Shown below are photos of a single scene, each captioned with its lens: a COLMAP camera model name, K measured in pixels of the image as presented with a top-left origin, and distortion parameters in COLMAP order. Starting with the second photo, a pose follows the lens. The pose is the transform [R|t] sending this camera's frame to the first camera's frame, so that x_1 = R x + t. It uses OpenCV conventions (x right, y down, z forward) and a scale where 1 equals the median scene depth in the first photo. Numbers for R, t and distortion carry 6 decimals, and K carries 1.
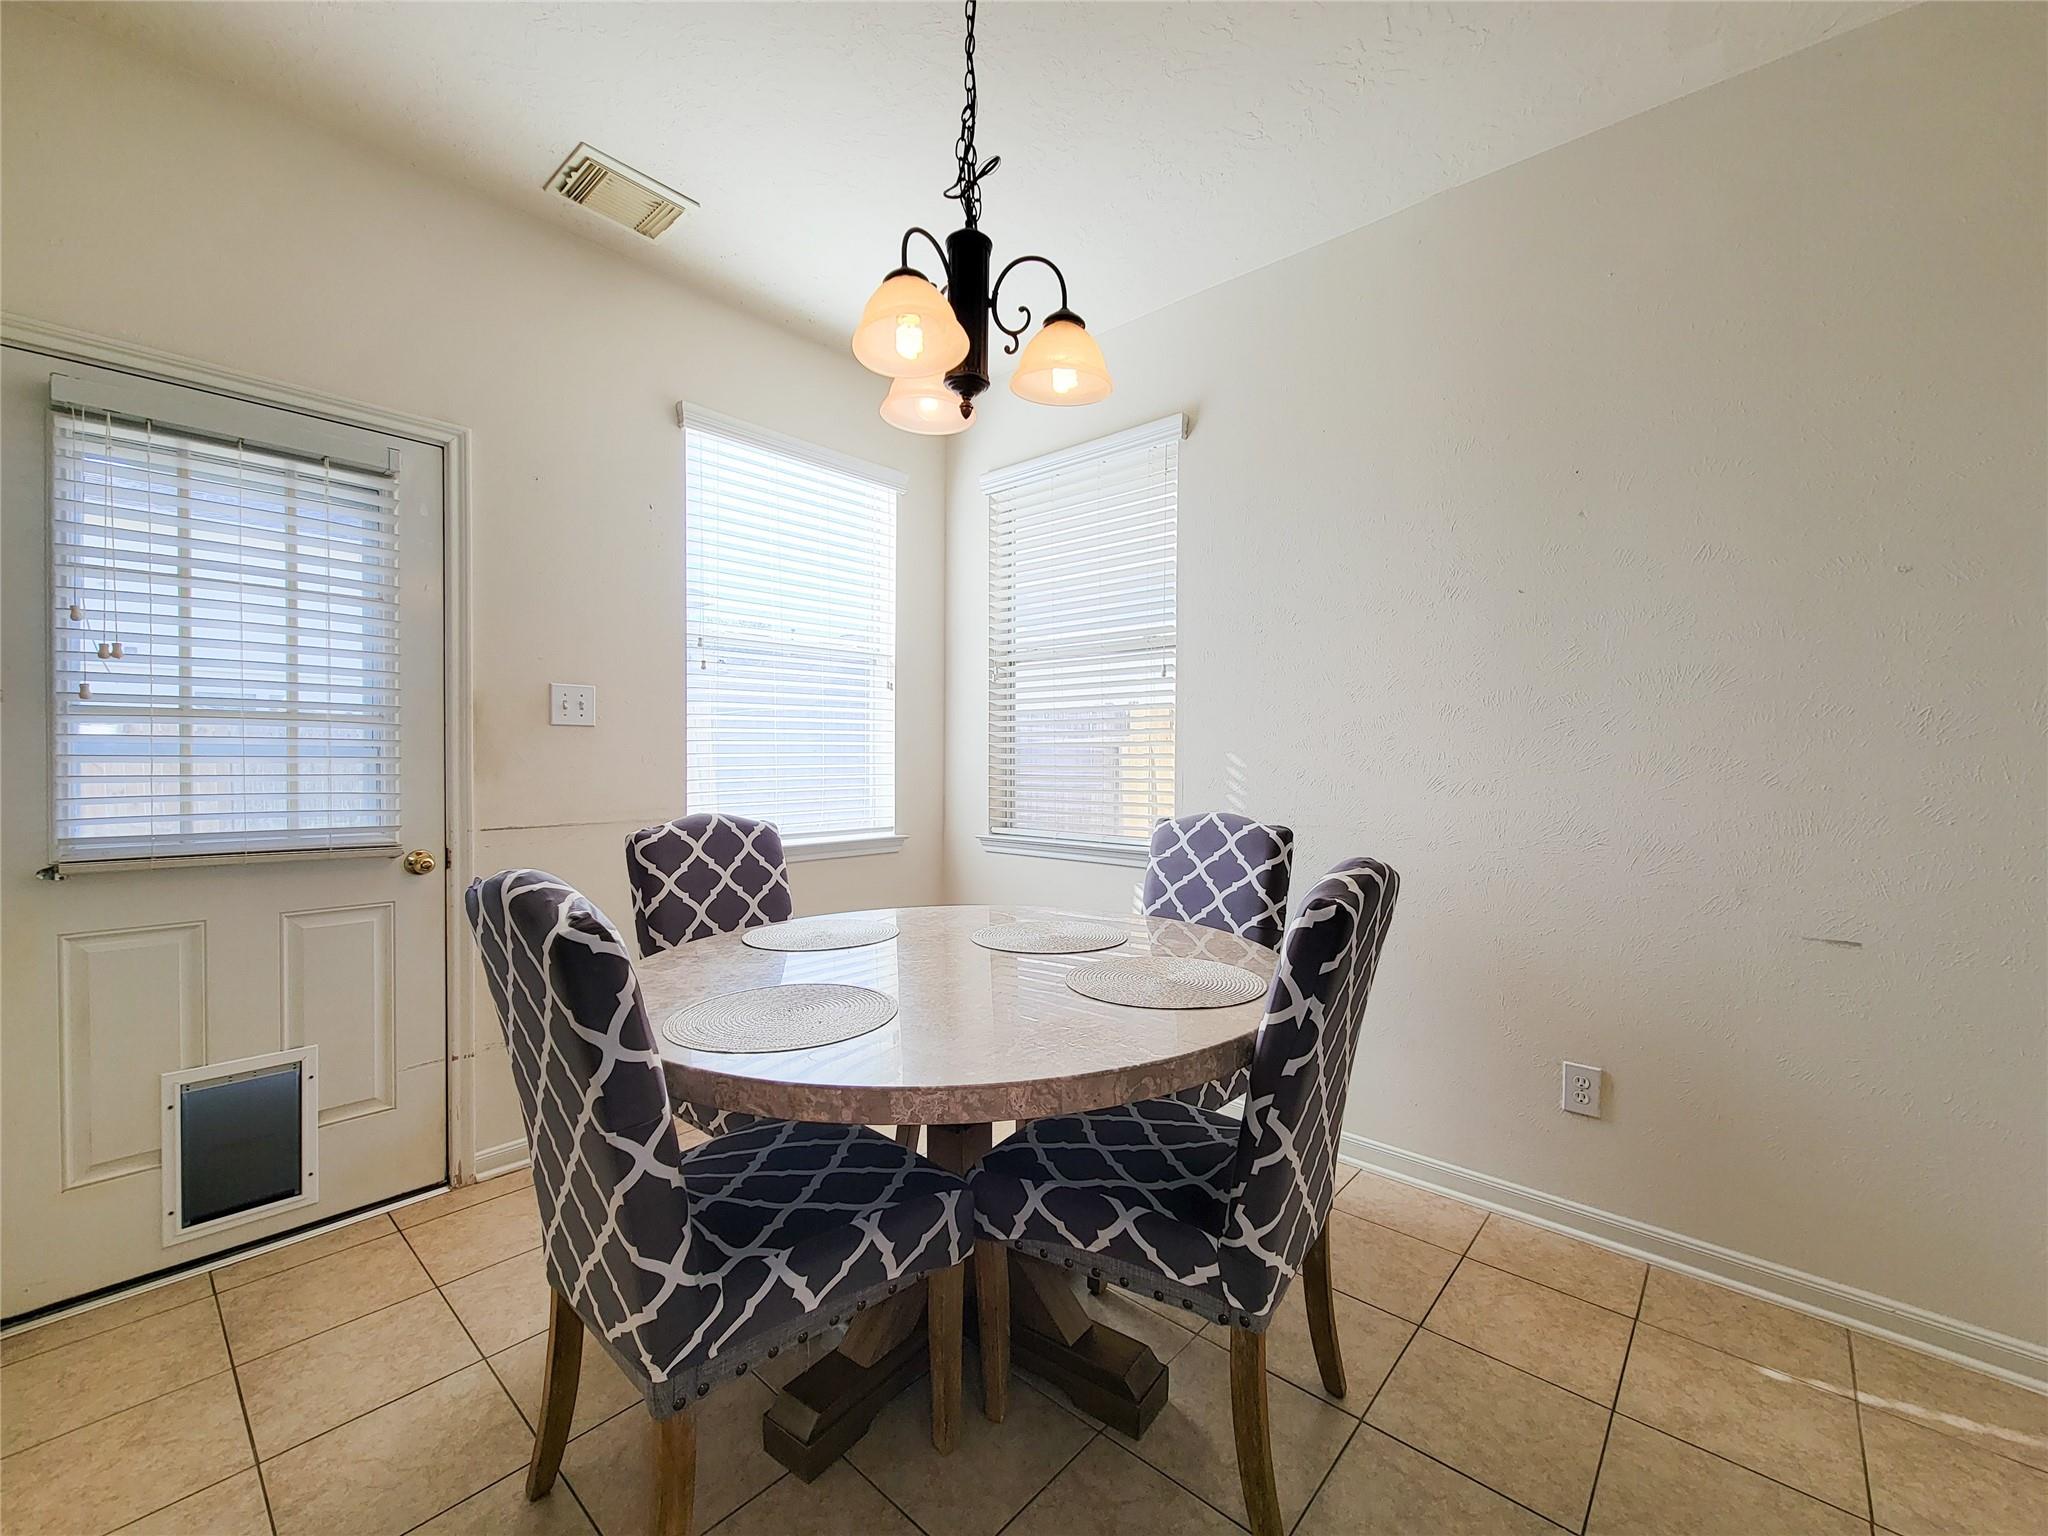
lens RADIAL K [[848.7, 0, 1031.6], [0, 848.7, 771.7], [0, 0, 1]] dist [0.003946, -0.003965]
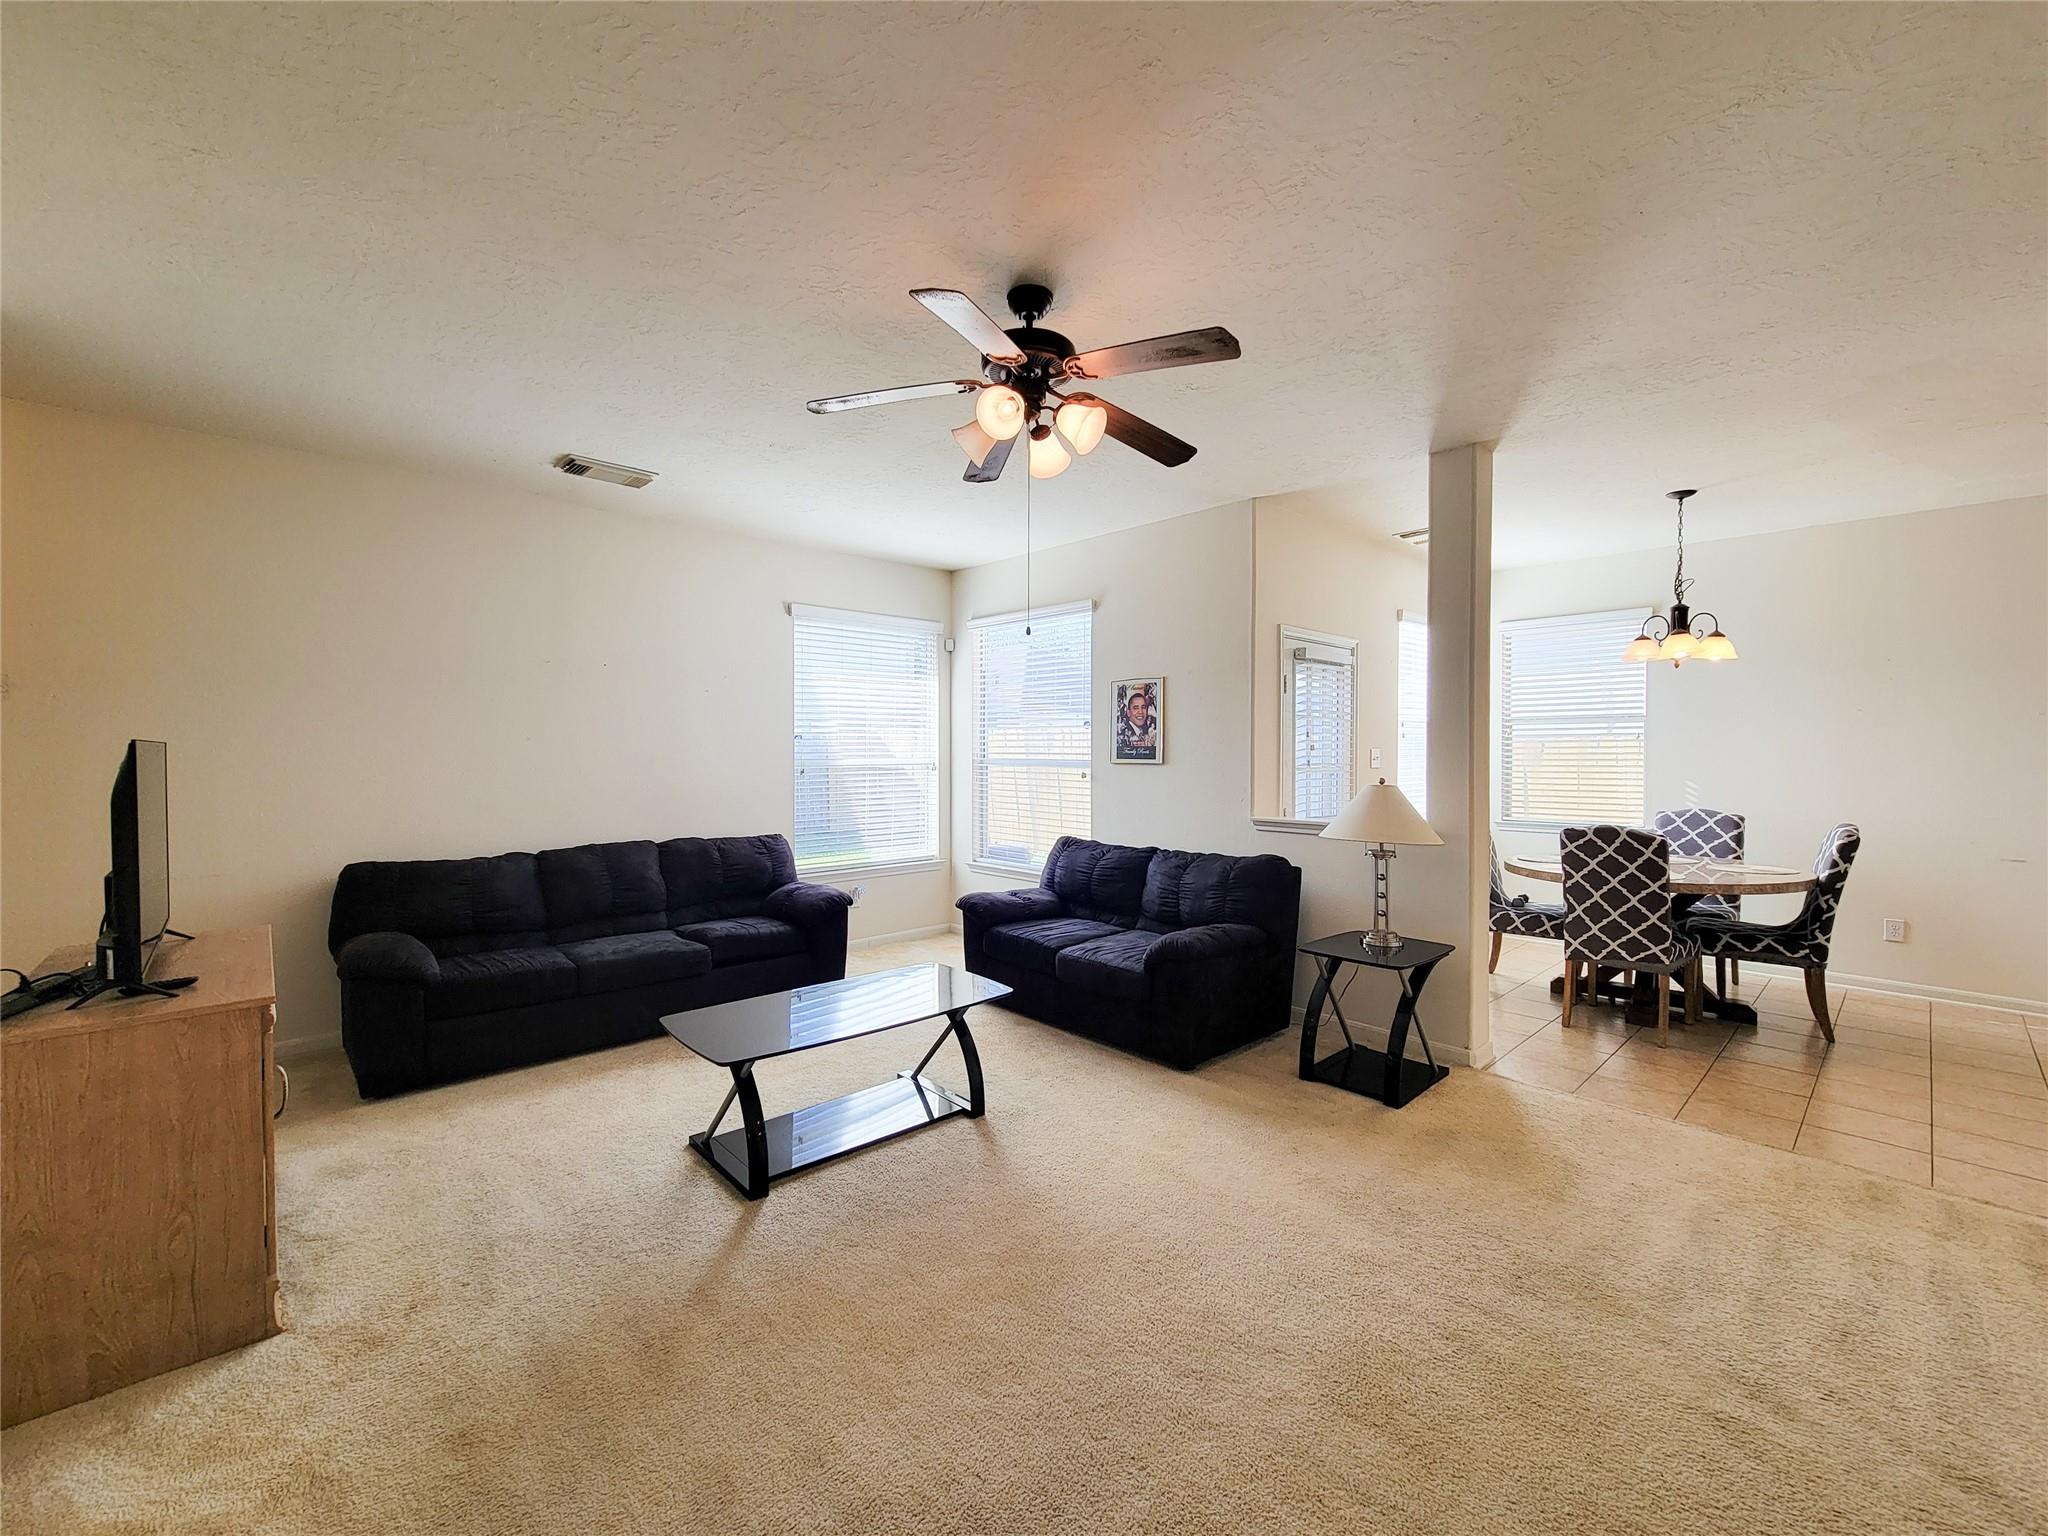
lens RADIAL K [[848.7, 0, 1051.2], [0, 848.7, 755.7], [0, 0, 1]] dist [0.003946, -0.003965]
pose [[0.996233, -0.004080, -0.086624, -1.310872], [0.002904, 0.999902, -0.013702, -0.064880], [0.086672, 0.013399, 0.996147, -1.369757]]
